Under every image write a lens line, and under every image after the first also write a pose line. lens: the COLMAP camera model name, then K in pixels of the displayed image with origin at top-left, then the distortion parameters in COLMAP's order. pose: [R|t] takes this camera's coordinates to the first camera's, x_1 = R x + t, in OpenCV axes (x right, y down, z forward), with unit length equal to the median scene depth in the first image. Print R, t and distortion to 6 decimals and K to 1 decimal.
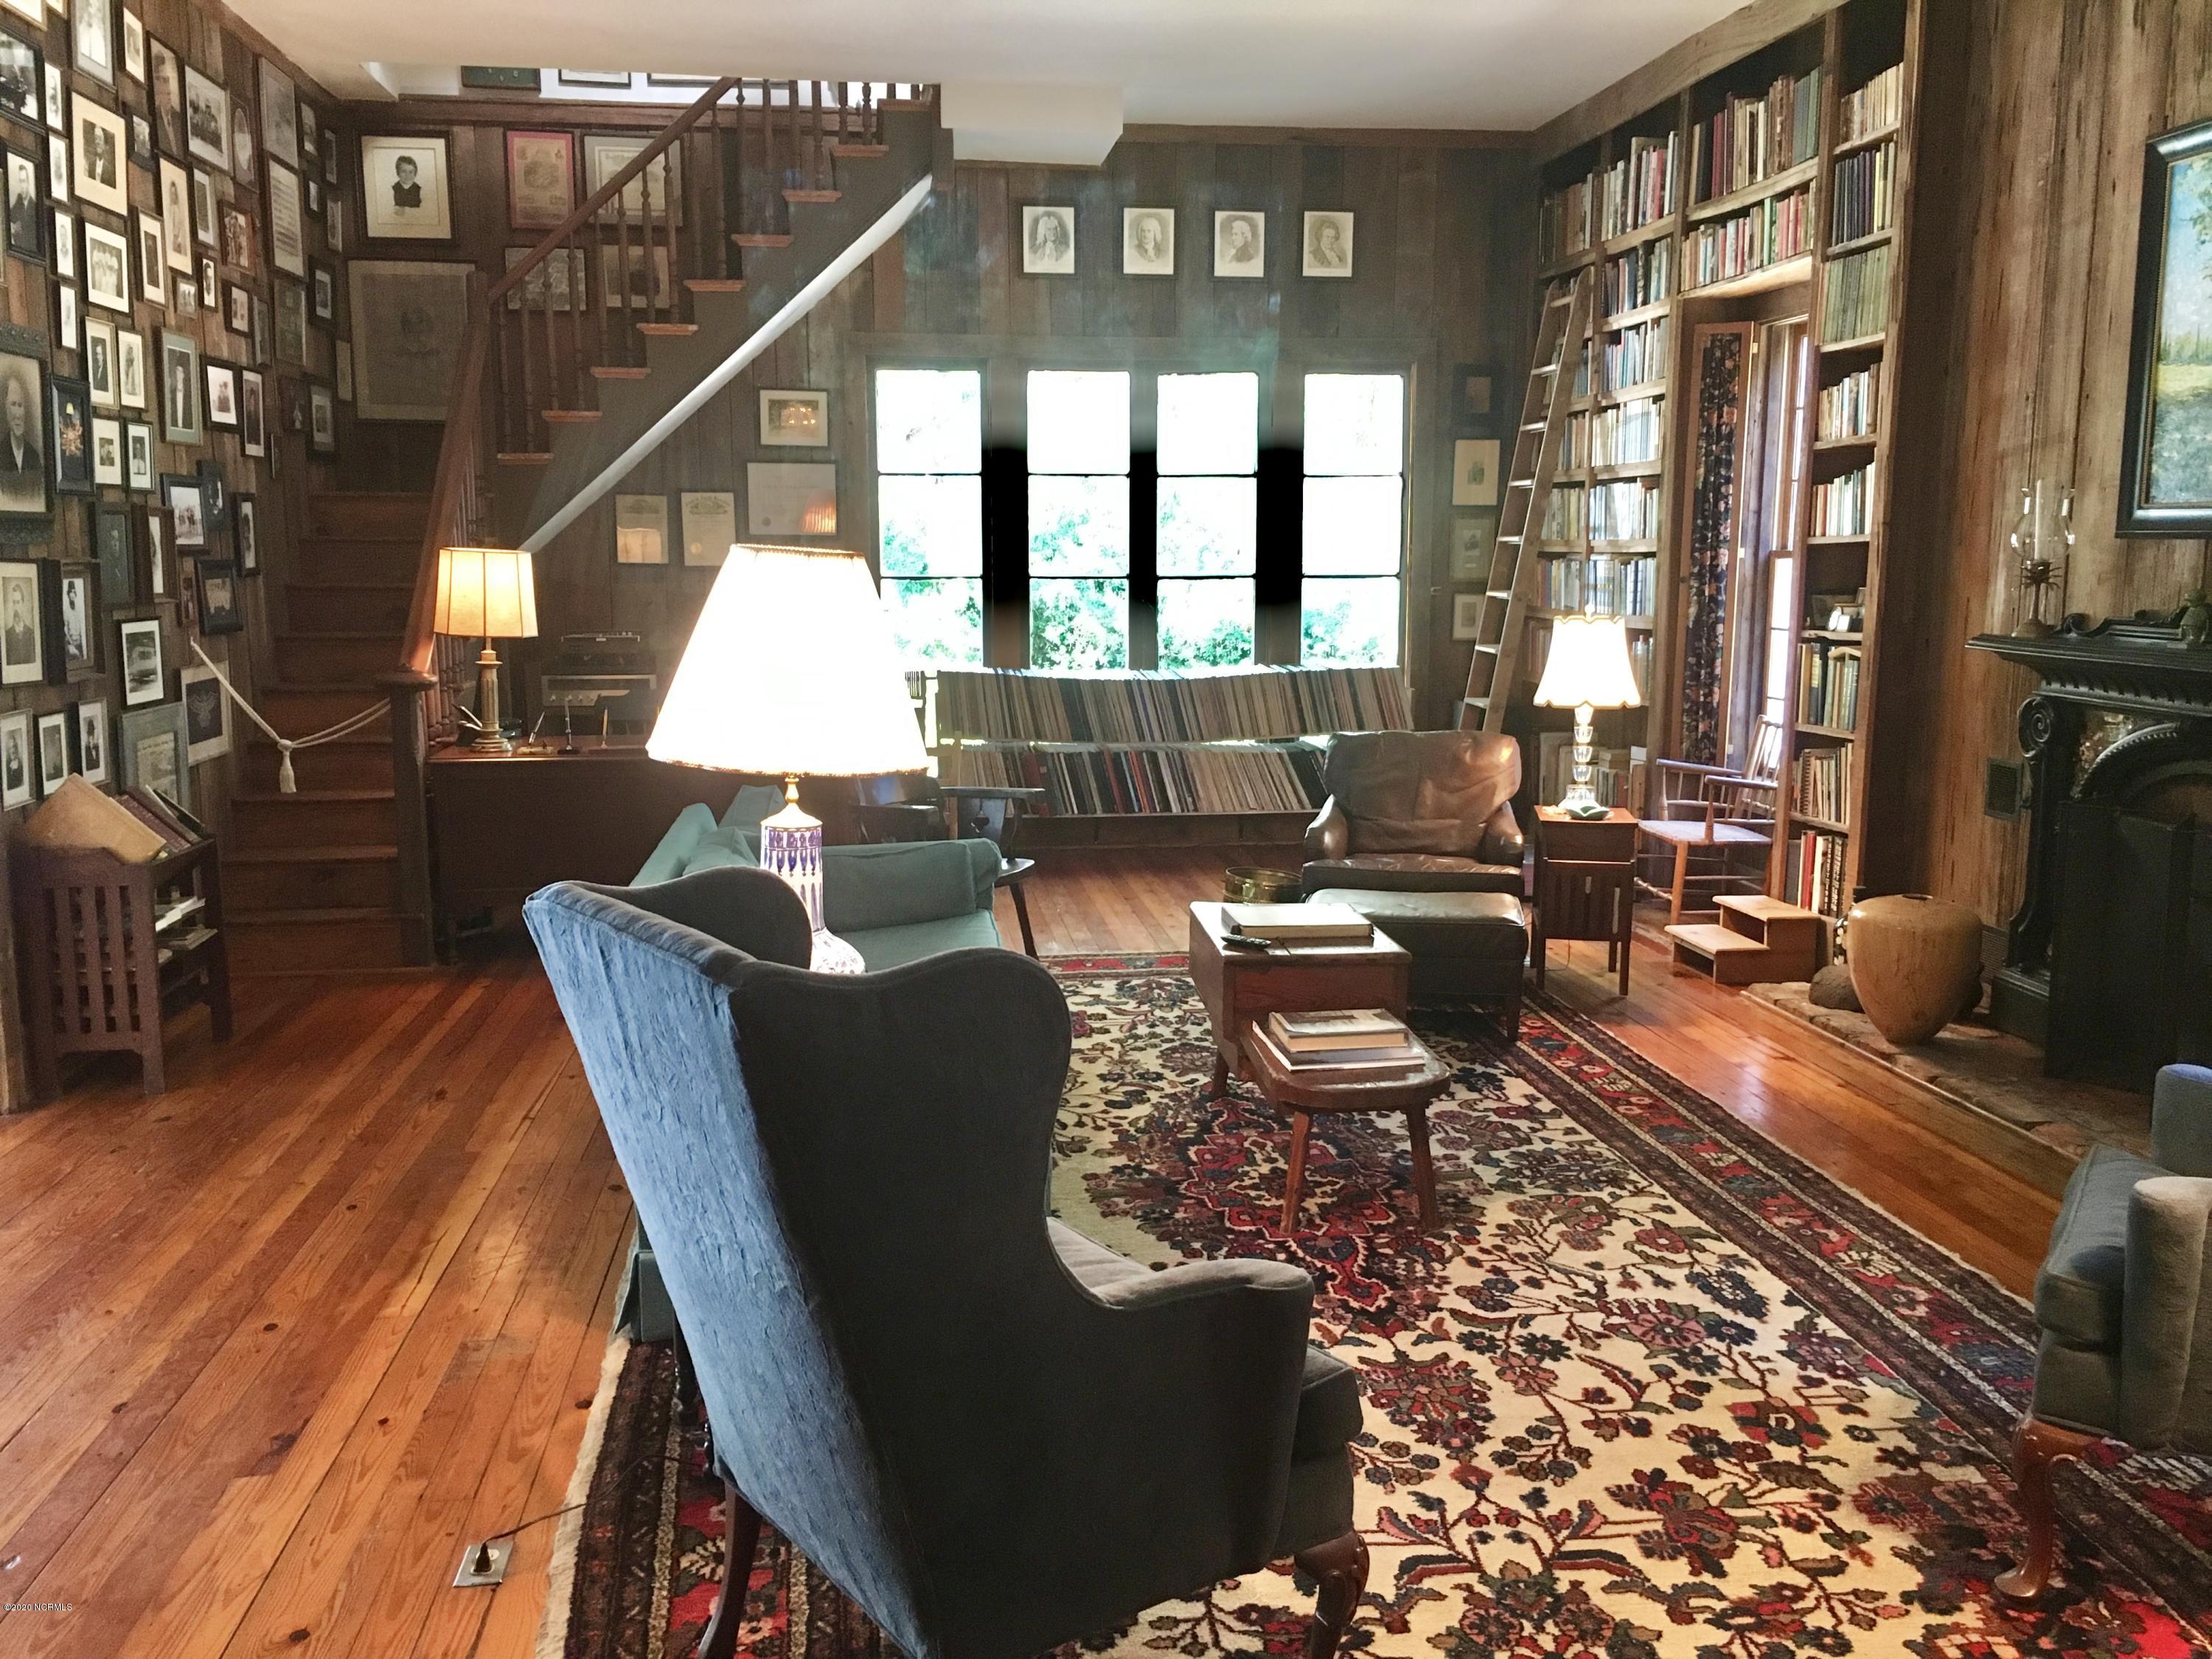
lens RADIAL K [[1874.4, 0, 1124.1], [0, 1874.4, 815.8], [0, 0, 1]] dist [0.028760, -0.044469]
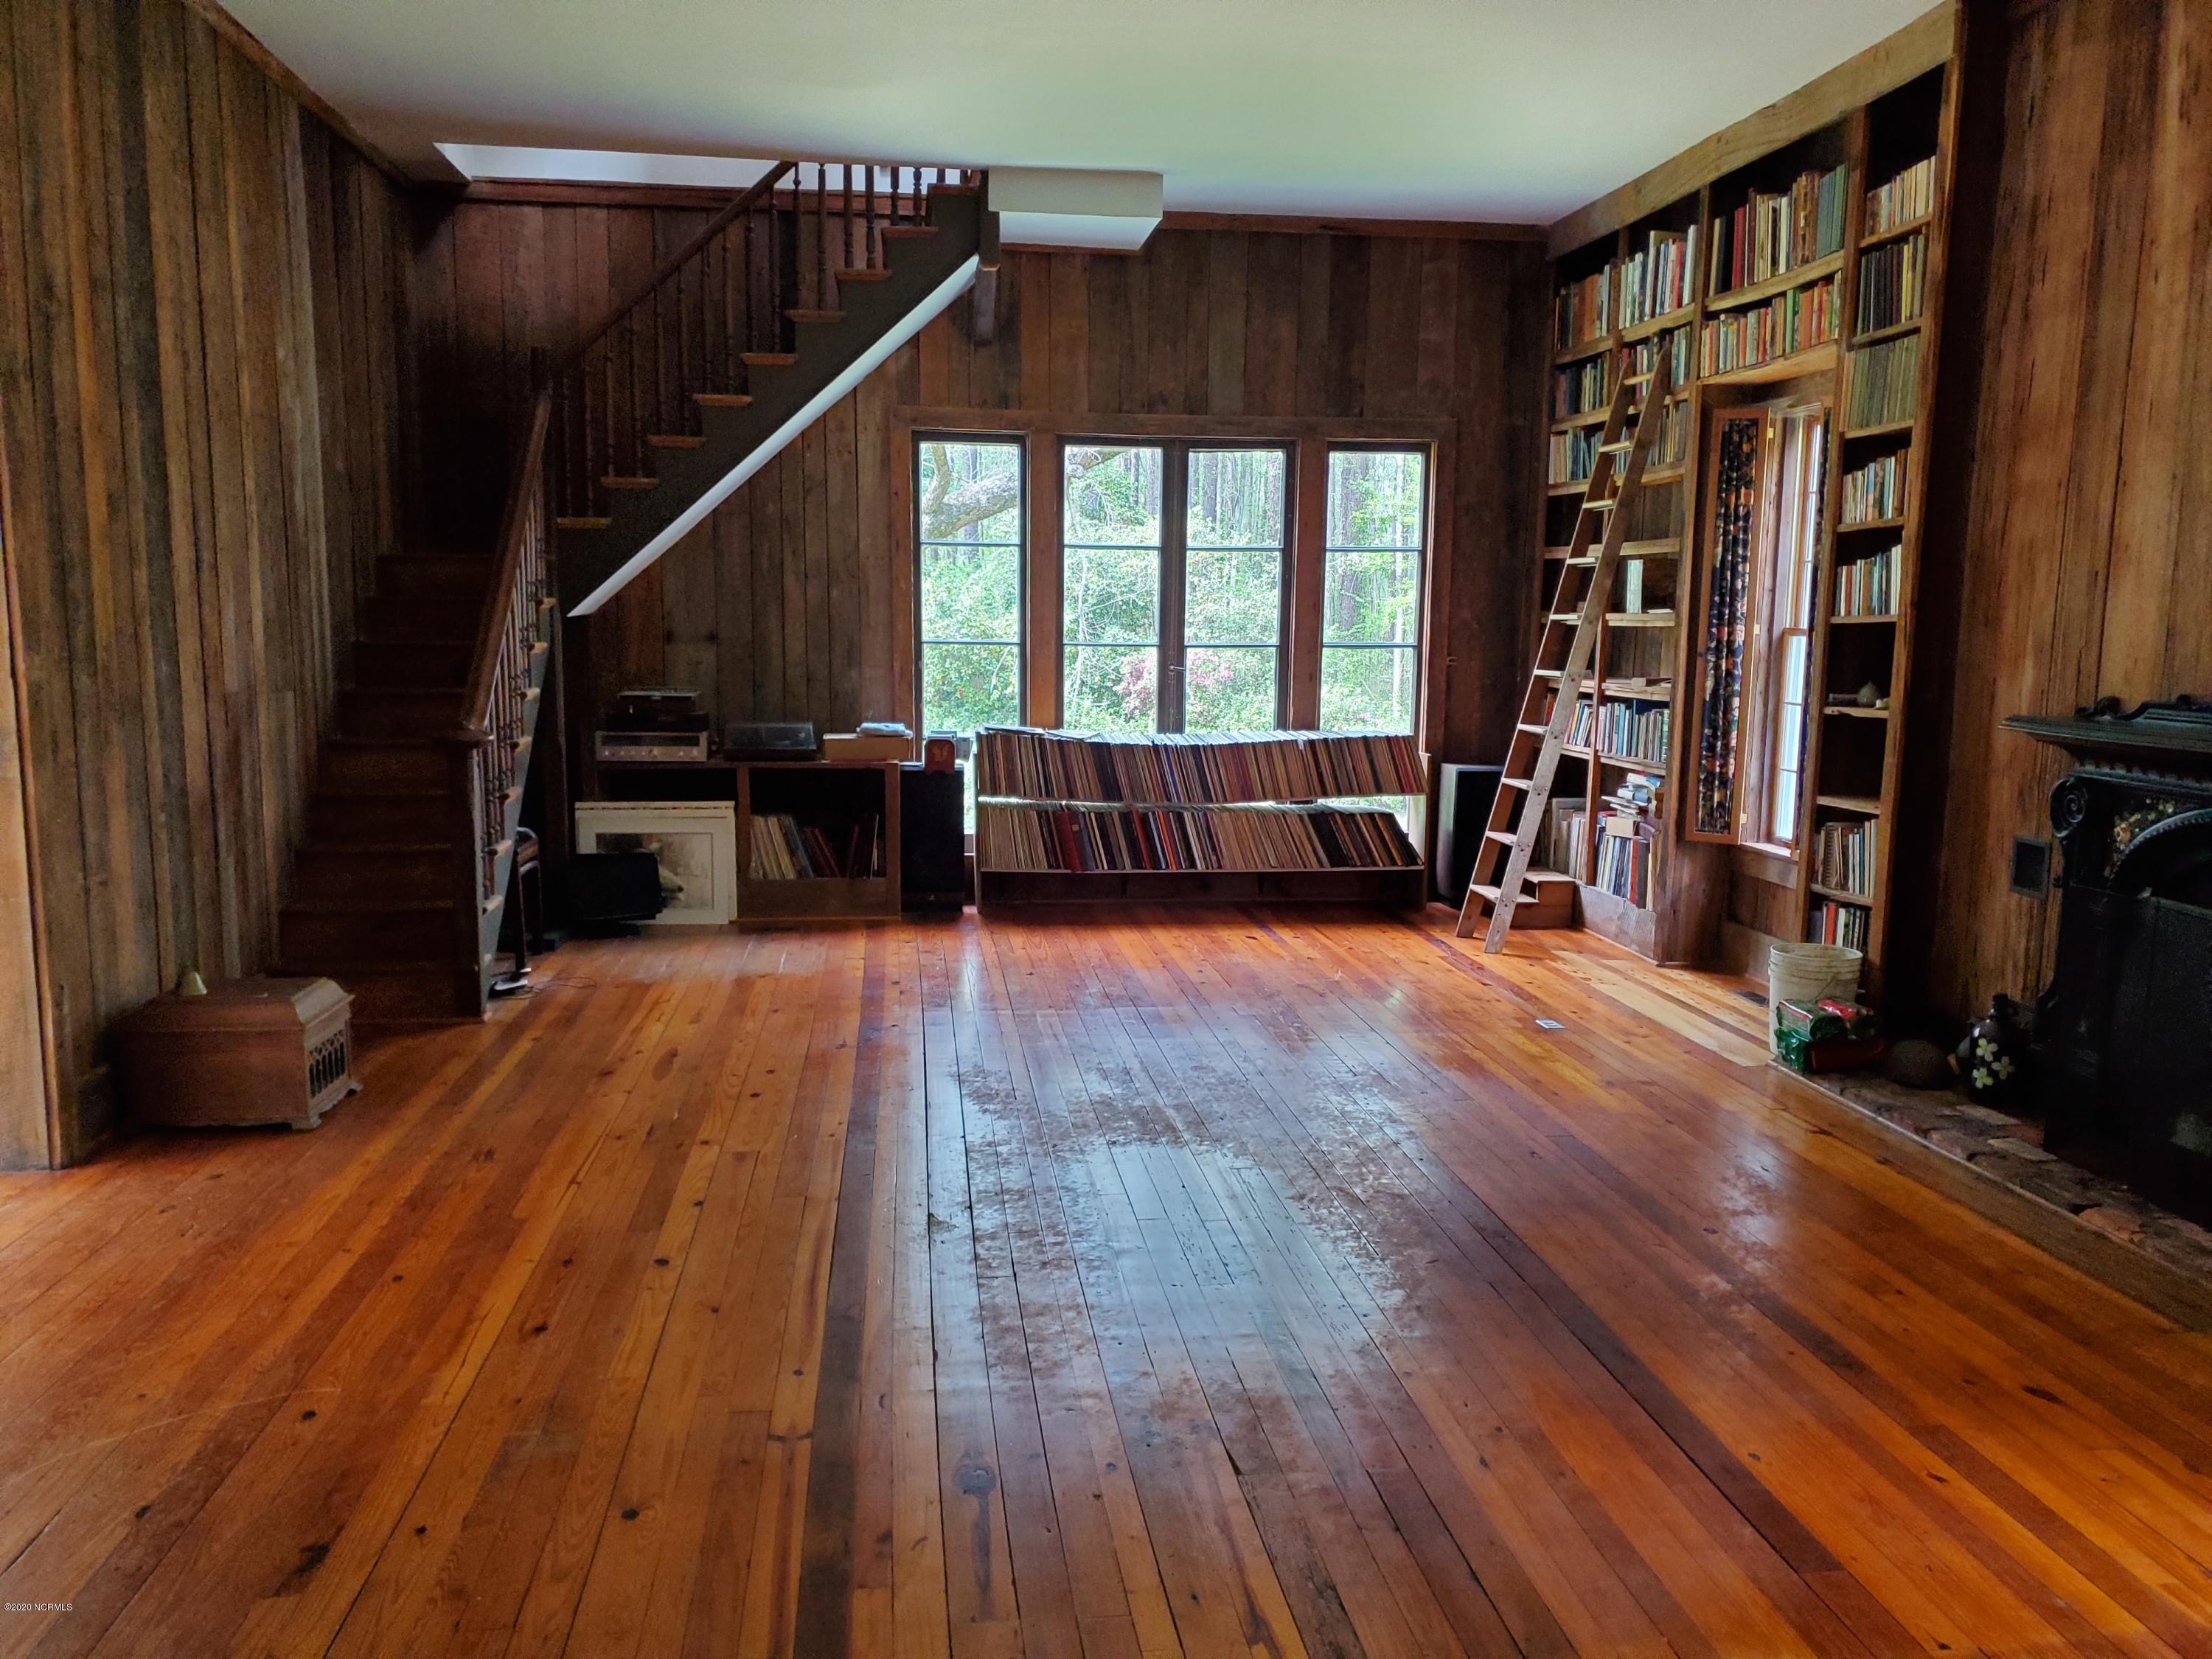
lens RADIAL K [[1696.3, 0, 1114.5], [0, 1696.3, 833.3], [0, 0, 1]] dist [-0.032257, 0.049378]
pose [[0.999912, 0.013229, -0.001308, -0.025318], [-0.013243, 0.999851, -0.011067, -0.014385], [0.001161, 0.011084, 0.999938, 0.078879]]
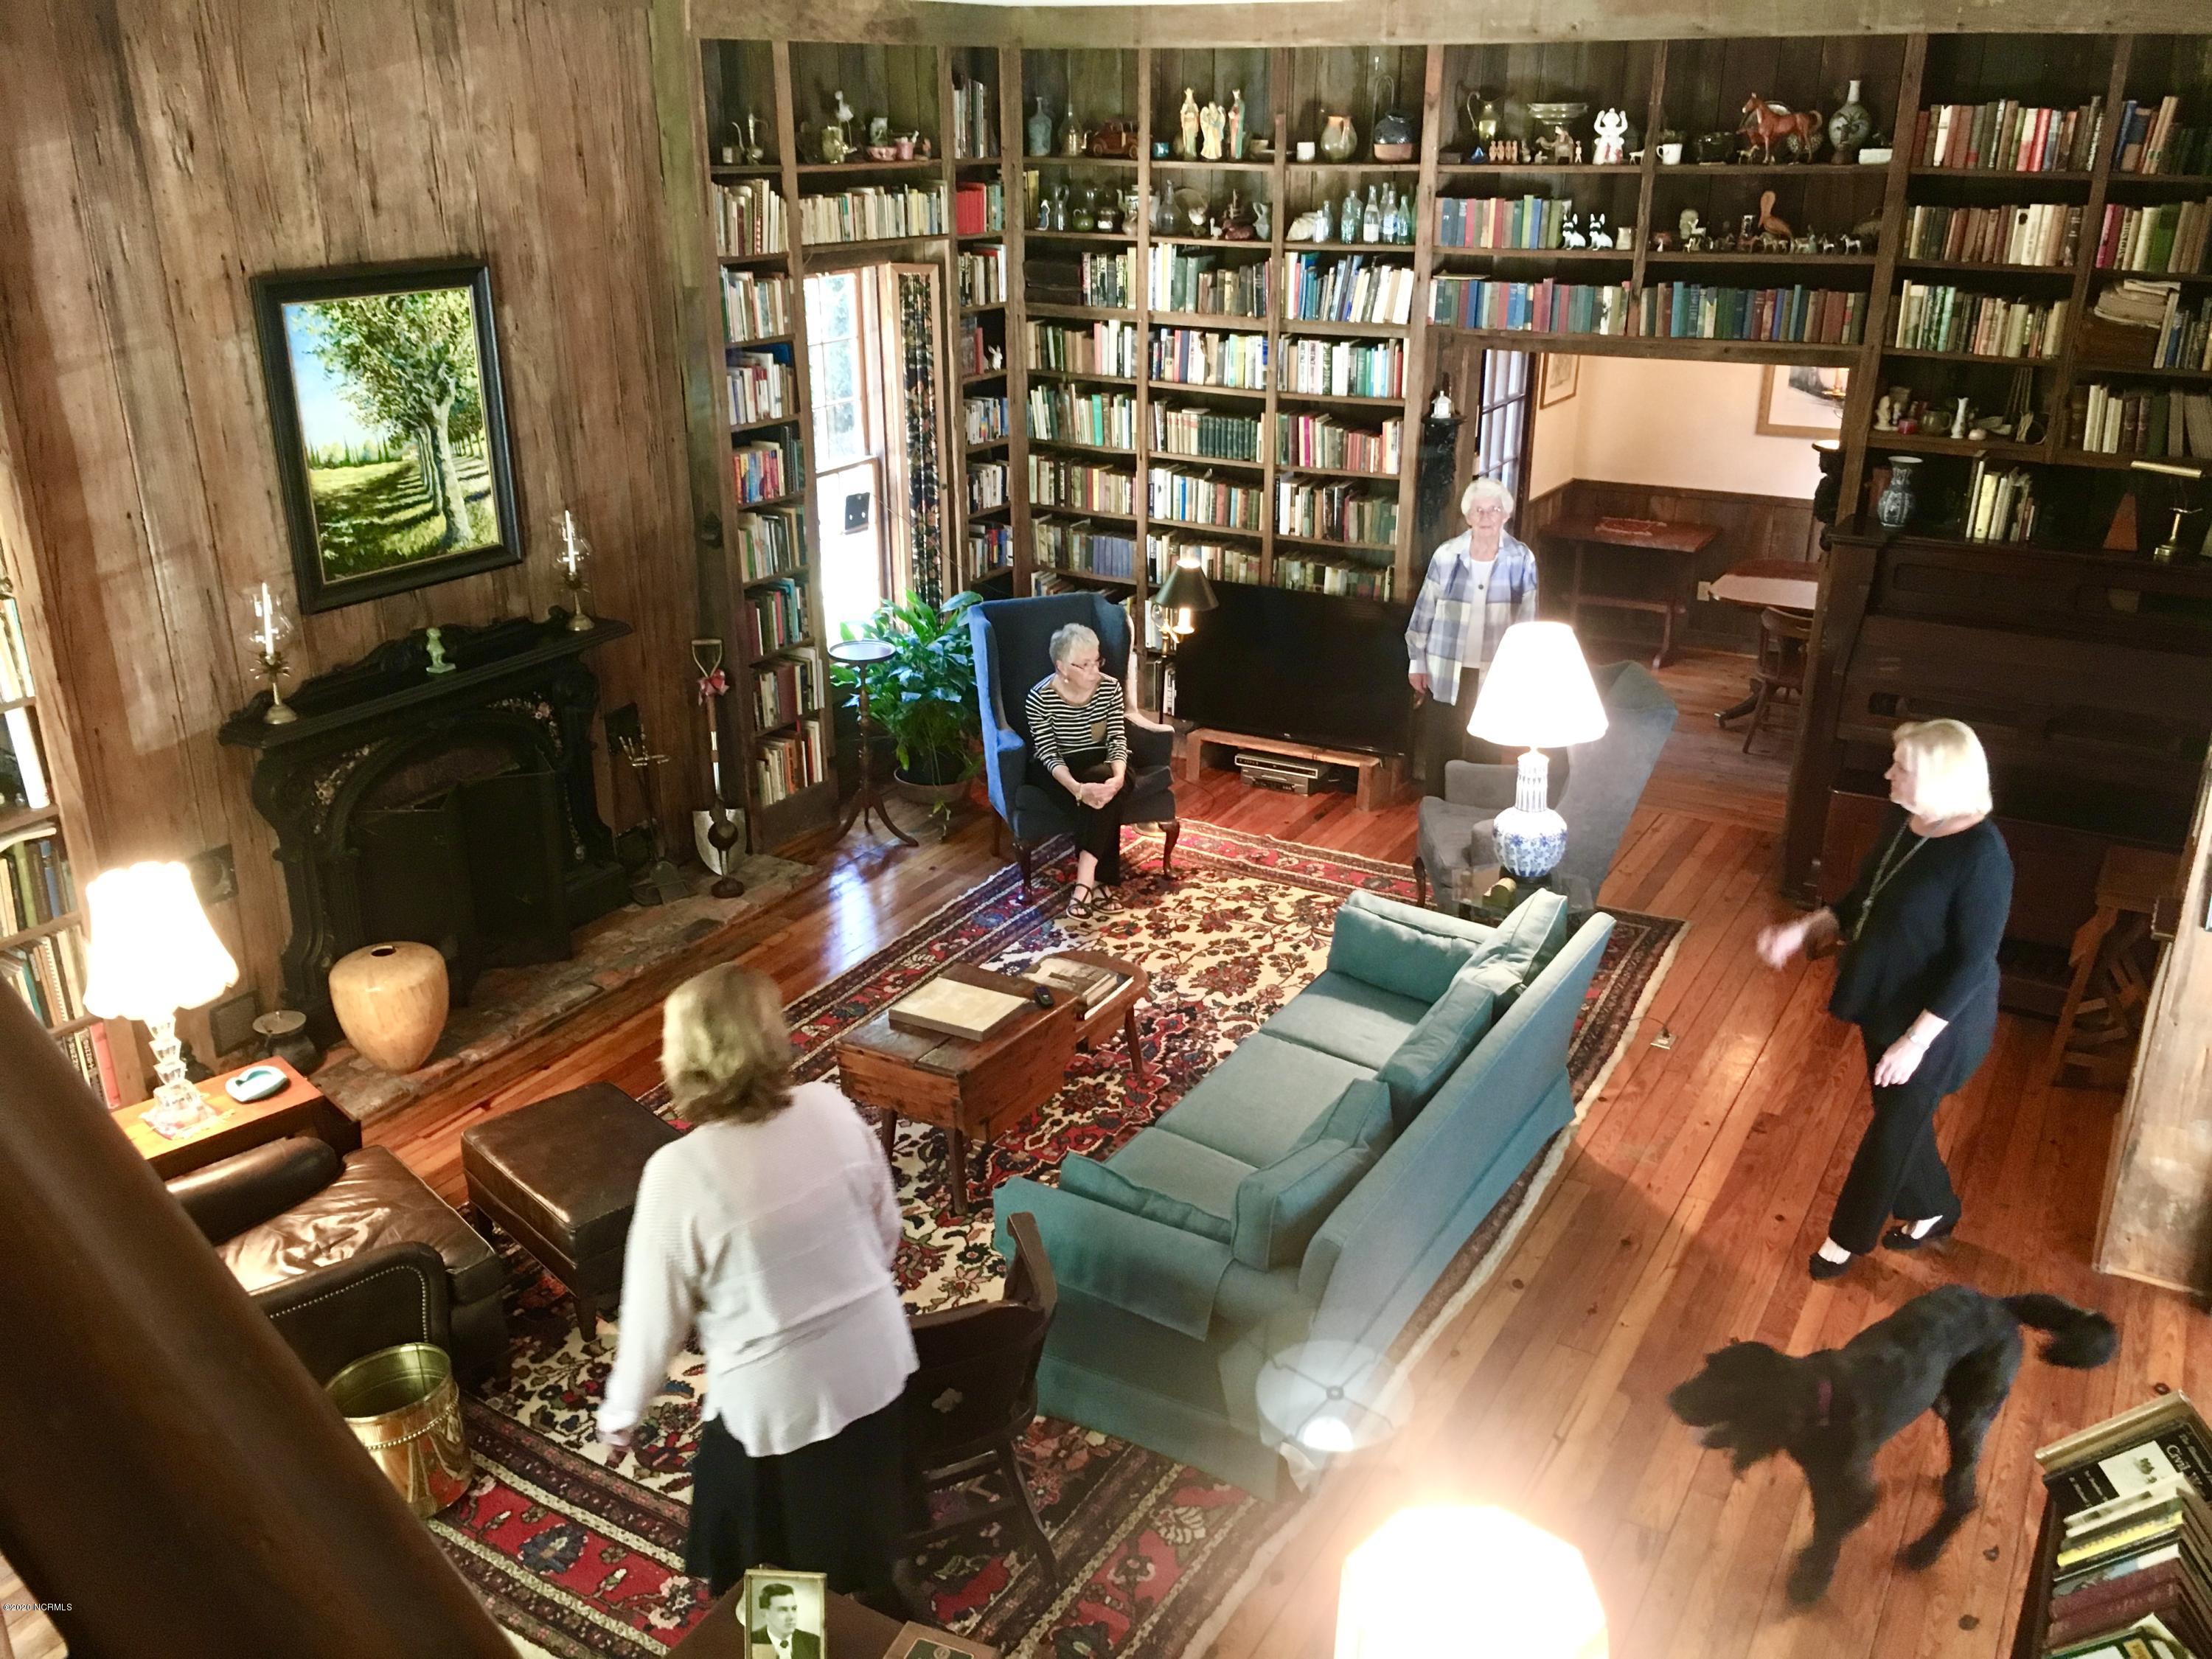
lens RADIAL K [[1874.4, 0, 1097.7], [0, 1874.4, 826.2], [0, 0, 1]] dist [0.028760, -0.044469]
pose [[-0.789684, -0.211474, 0.575914, -0.464592], [0.095330, 0.885018, 0.455691, -0.421777], [-0.606062, 0.414755, -0.678725, 1.256720]]
